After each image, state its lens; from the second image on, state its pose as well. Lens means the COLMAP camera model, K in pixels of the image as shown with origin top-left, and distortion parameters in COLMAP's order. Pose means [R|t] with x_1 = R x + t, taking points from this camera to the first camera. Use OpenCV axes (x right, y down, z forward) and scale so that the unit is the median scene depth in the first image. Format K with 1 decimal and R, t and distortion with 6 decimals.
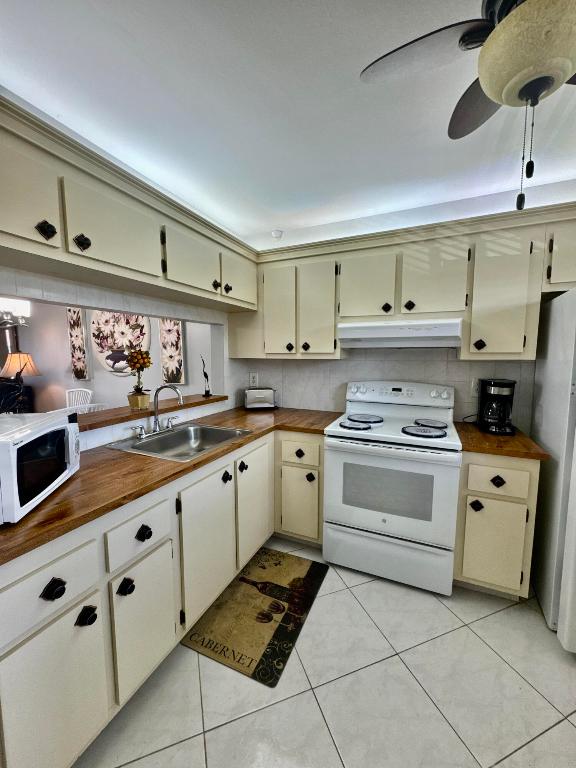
lens RADIAL K [[308.3, 0, 288.0], [0, 308.3, 384.0], [0, 0, 1]] dist [-0.002121, -0.000056]
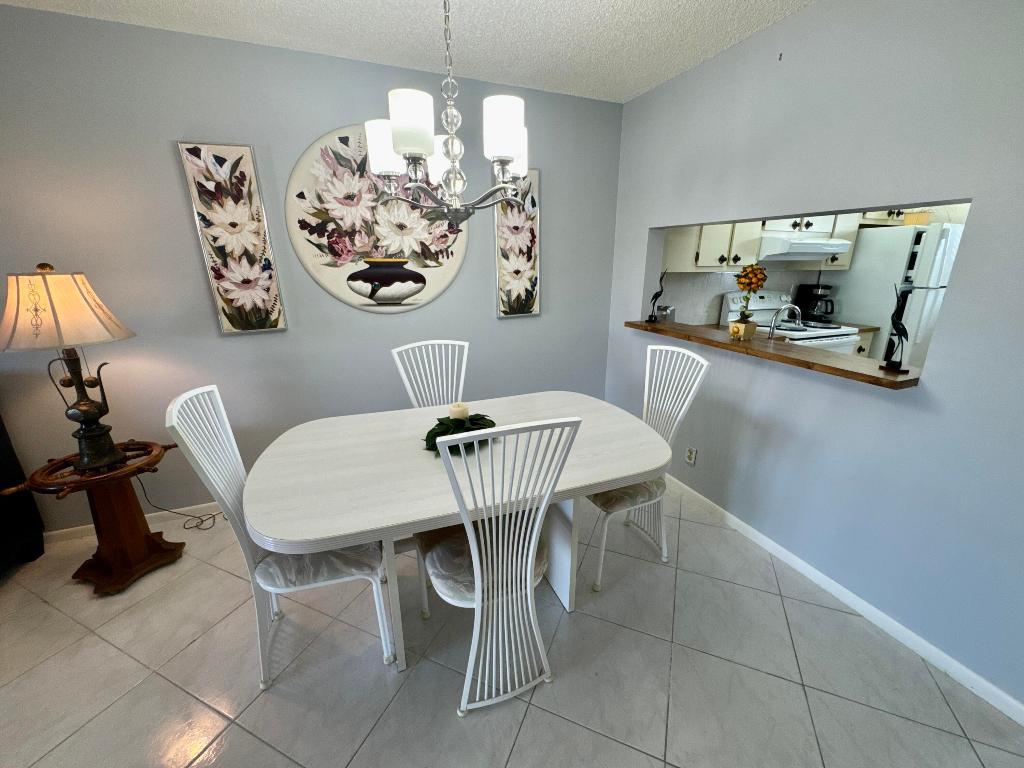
lens RADIAL K [[411.0, 0, 512.0], [0, 411.0, 384.0], [0, 0, 1]] dist [-0.002121, -0.000056]
pose [[0.686419, -0.213170, 0.695261, -0.921077], [0.071433, 0.971212, 0.227254, -0.052271], [-0.723689, -0.106327, 0.681886, 0.370811]]
